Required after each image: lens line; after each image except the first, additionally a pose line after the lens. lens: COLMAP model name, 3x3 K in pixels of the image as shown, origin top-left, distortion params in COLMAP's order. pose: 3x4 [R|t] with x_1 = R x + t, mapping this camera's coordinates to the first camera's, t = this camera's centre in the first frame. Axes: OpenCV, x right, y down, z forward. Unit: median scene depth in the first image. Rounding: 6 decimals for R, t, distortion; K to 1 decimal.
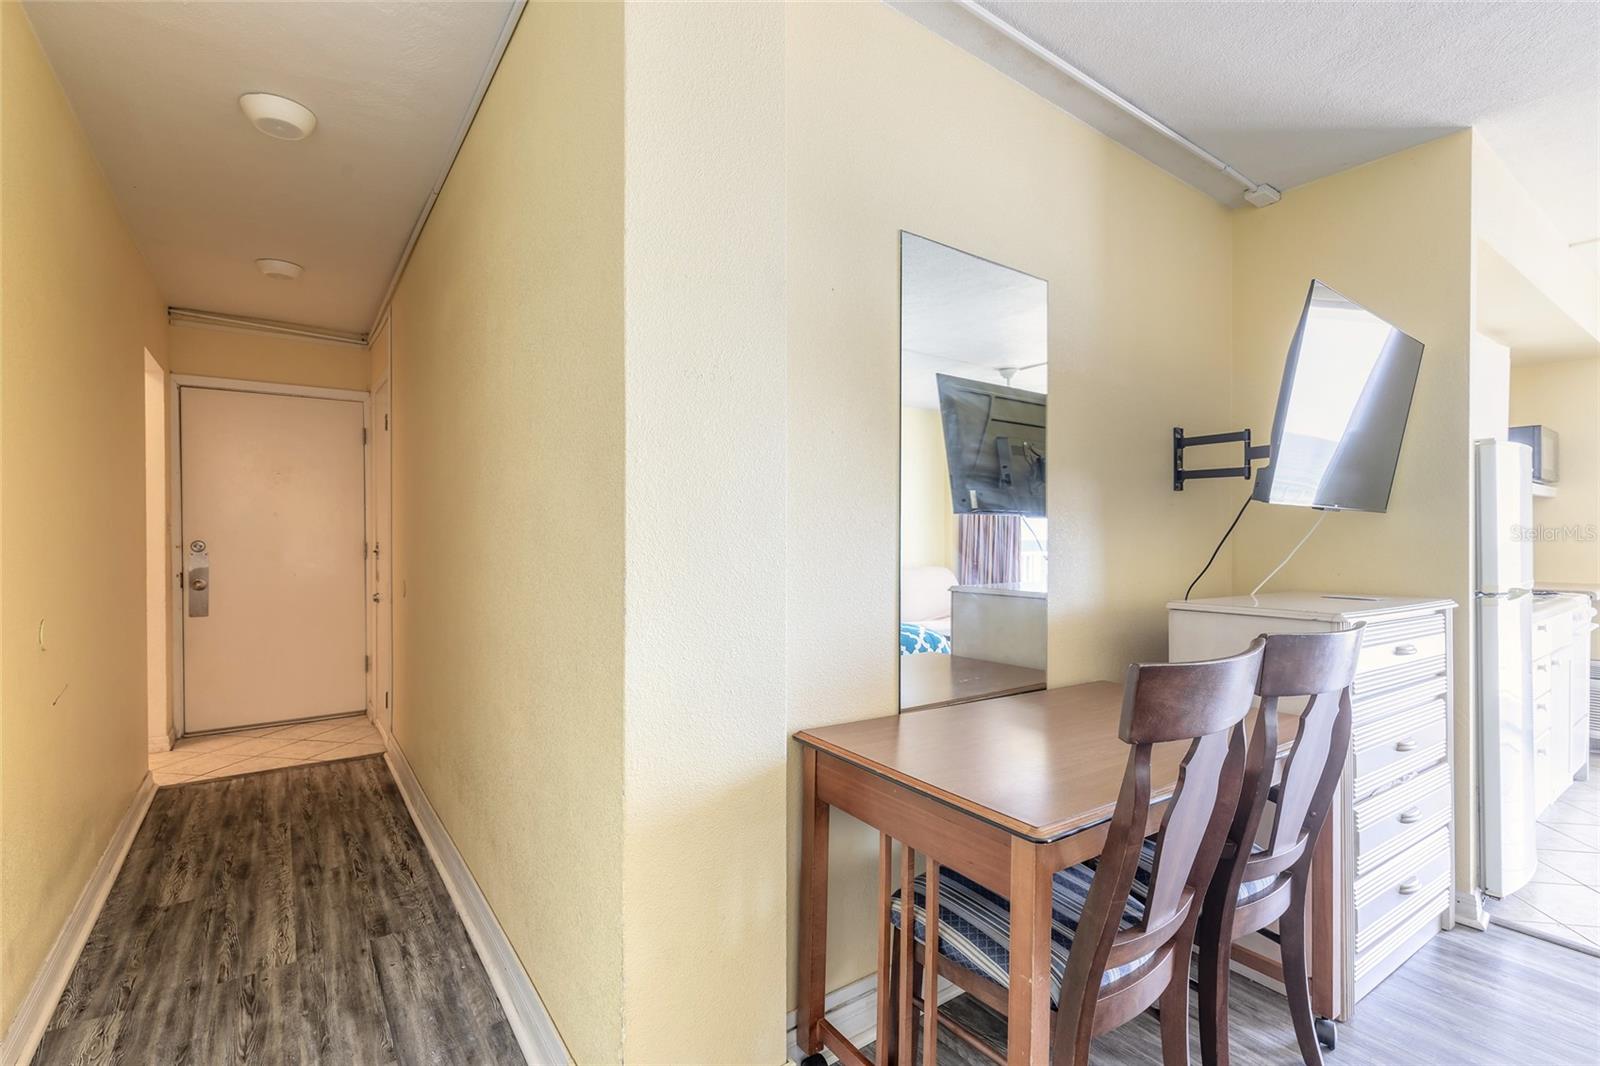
lens RADIAL K [[721.5, 0, 800.0], [0, 721.5, 537.2], [0, 0, 1]] dist [0.002044, -0.000438]
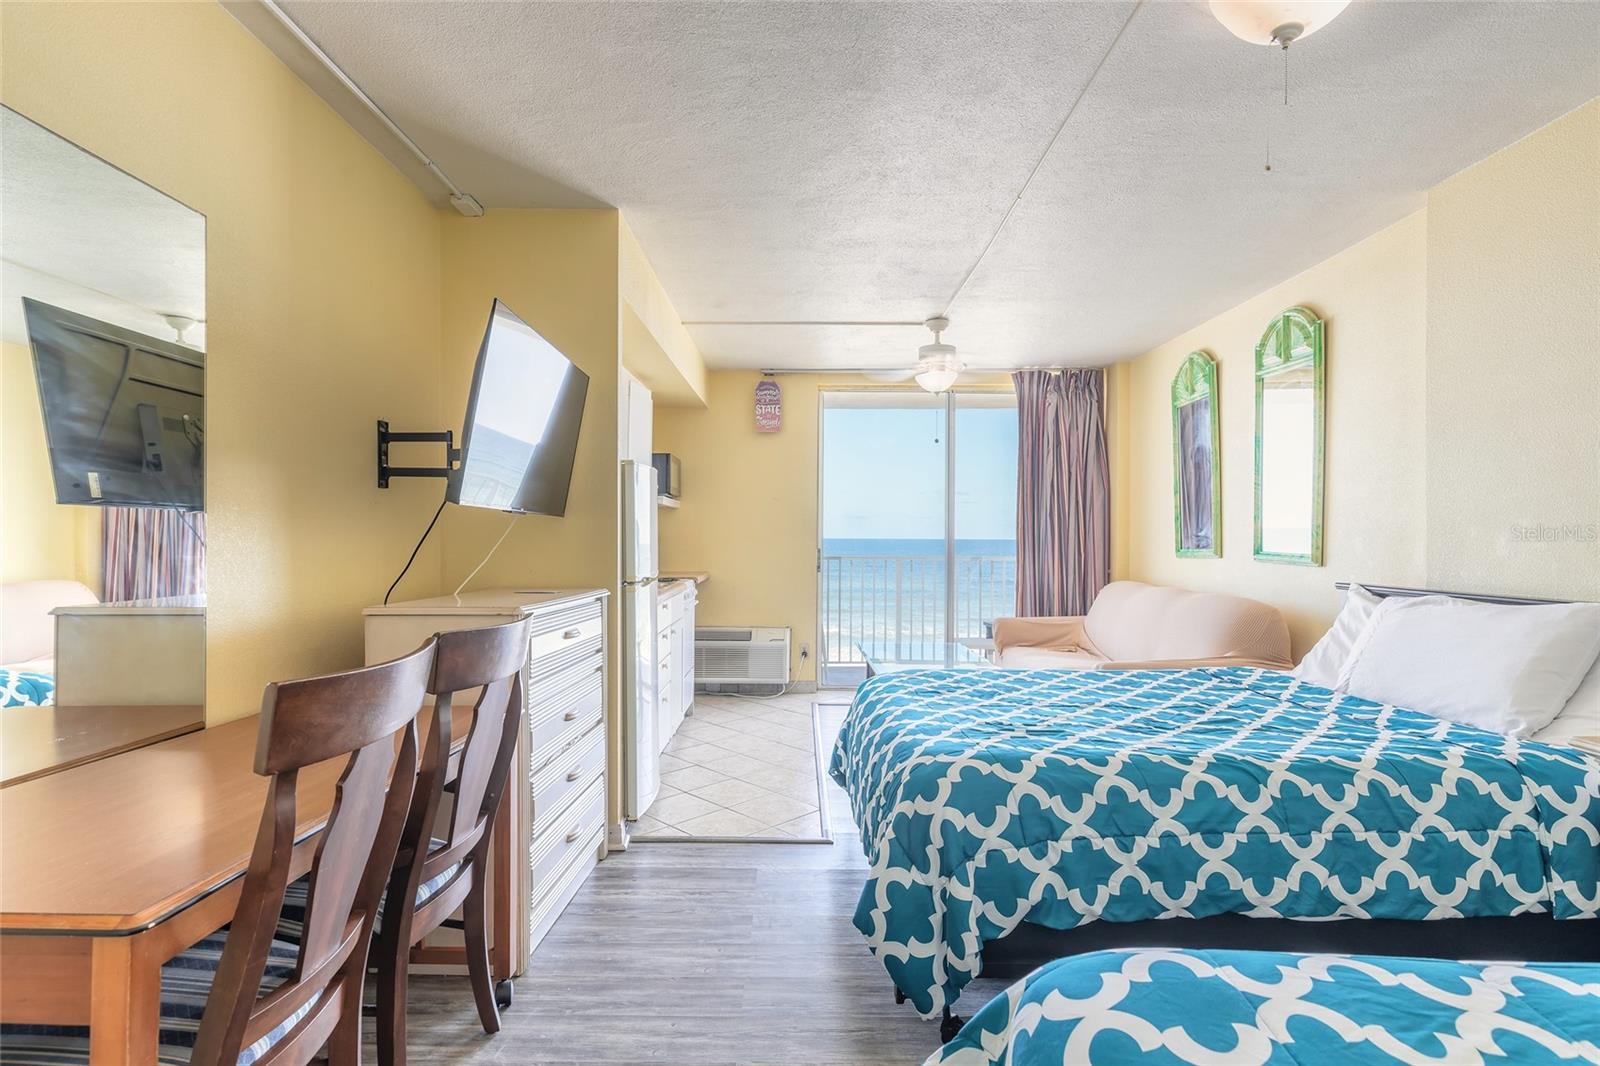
lens RADIAL K [[768.4, 0, 797.5], [0, 768.4, 538.1], [0, 0, 1]] dist [-0.002186, -0.000307]
pose [[0.580628, 0.000005, 0.814169, 0.032744], [-0.000572, 1.000000, 0.000401, -0.000238], [-0.814169, -0.000698, 0.580628, -0.023842]]
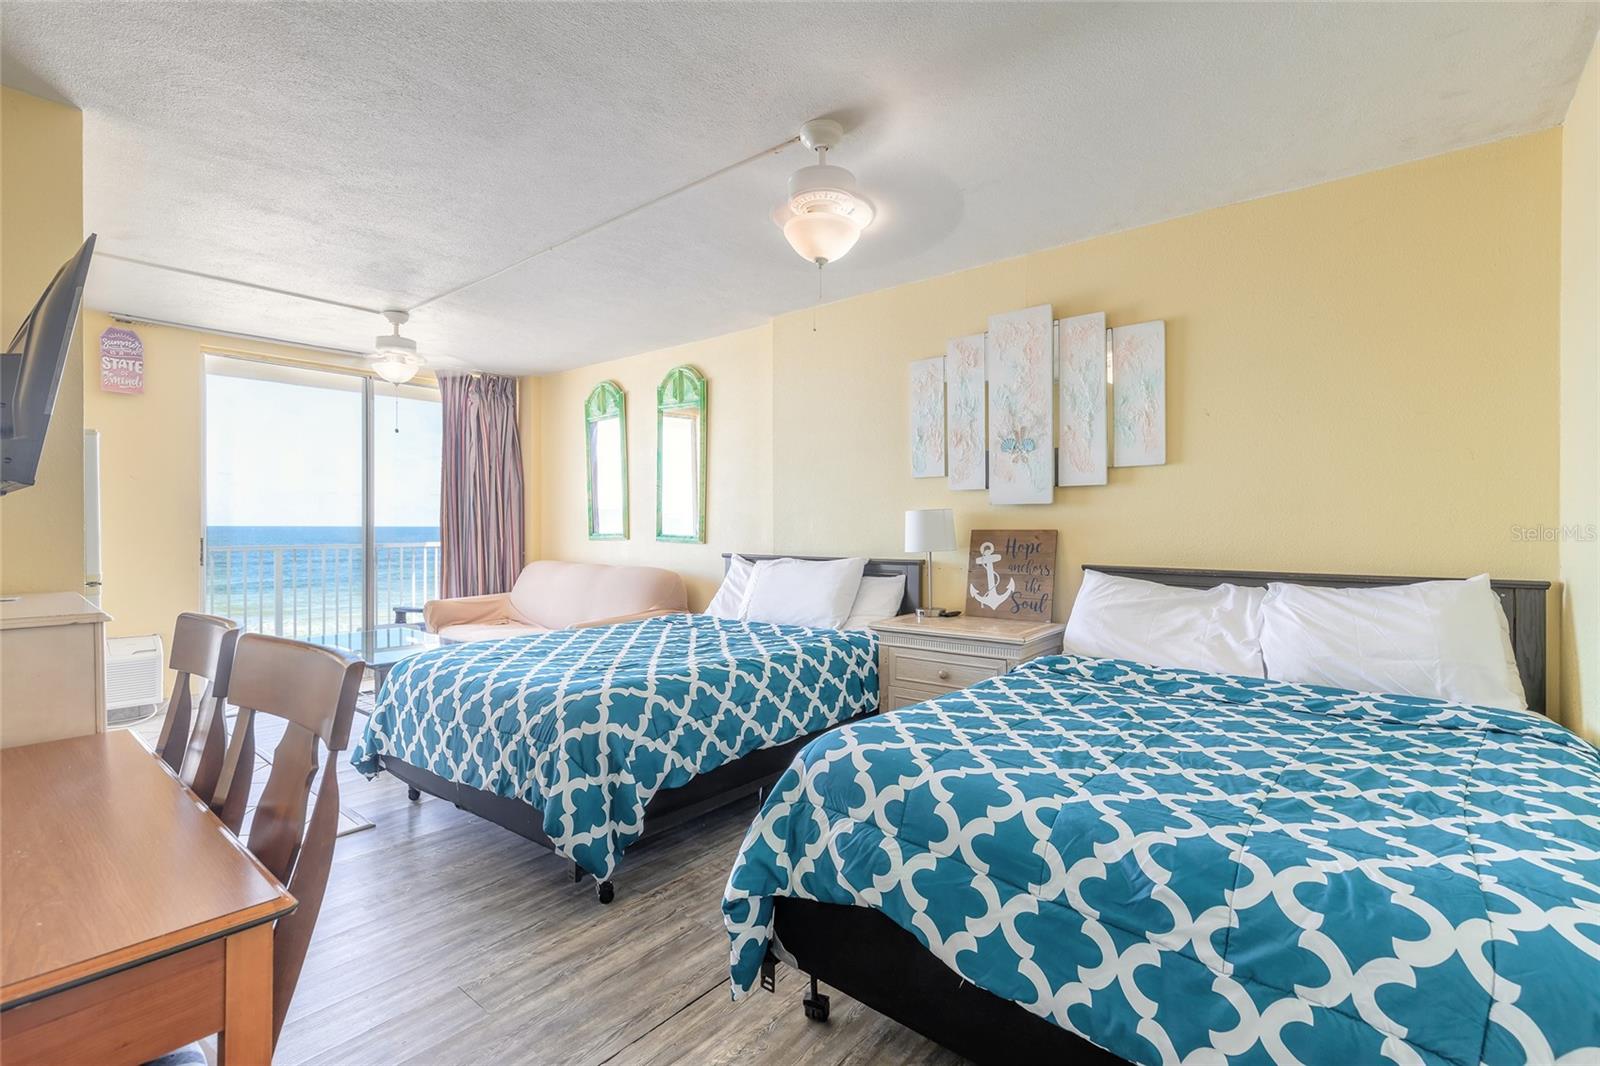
lens RADIAL K [[721.5, 0, 800.5], [0, 721.5, 528.2], [0, 0, 1]] dist [0.002044, -0.000438]
pose [[-0.261831, -0.006129, 0.965094, -0.321694], [0.000870, 0.999978, 0.006586, -0.004605], [-0.965113, 0.002564, -0.261820, 0.360091]]
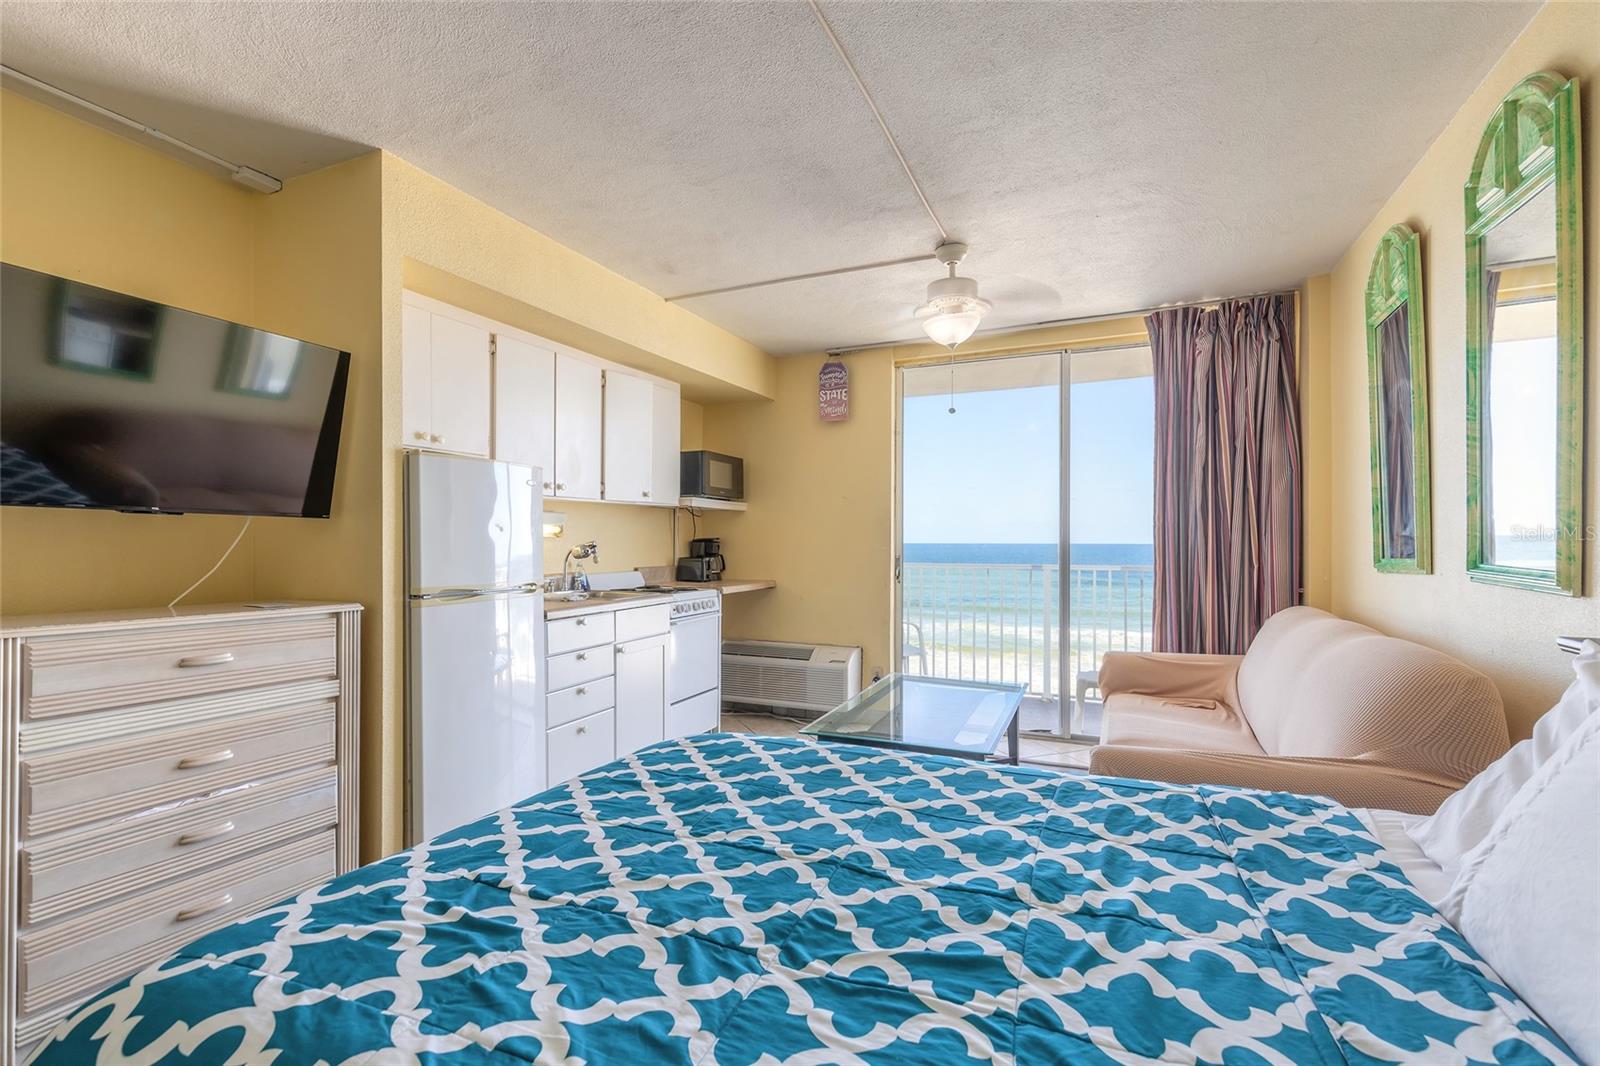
lens RADIAL K [[721.5, 0, 798.3], [0, 721.5, 537.2], [0, 0, 1]] dist [0.002044, -0.000438]
pose [[0.861273, 0.003168, 0.508133, 1.057505], [0.002257, 0.999947, -0.010060, 0.005717], [-0.508138, 0.009812, 0.861220, -0.229506]]
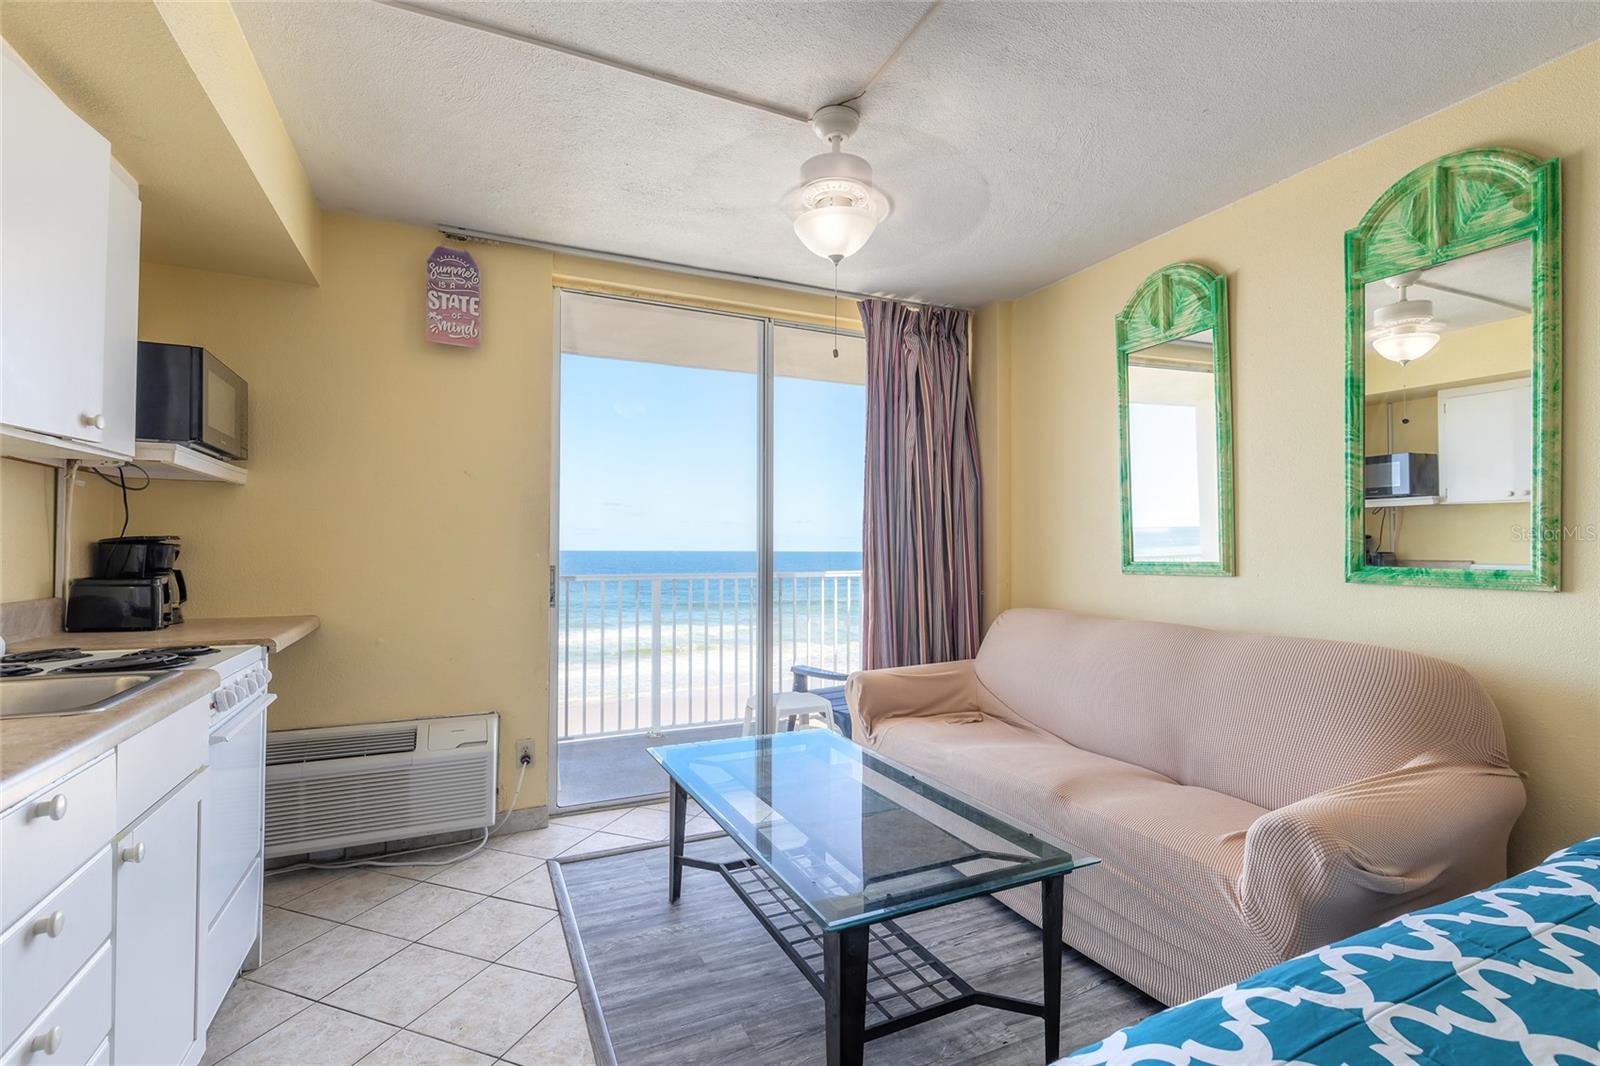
lens RADIAL K [[721.5, 0, 798.8], [0, 721.5, 540.7], [0, 0, 1]] dist [0.002044, -0.000438]
pose [[0.184005, 0.013657, 0.982830, 1.081704], [0.002082, 0.999896, -0.014284, 0.010101], [-0.982923, 0.004675, 0.183958, 0.839338]]
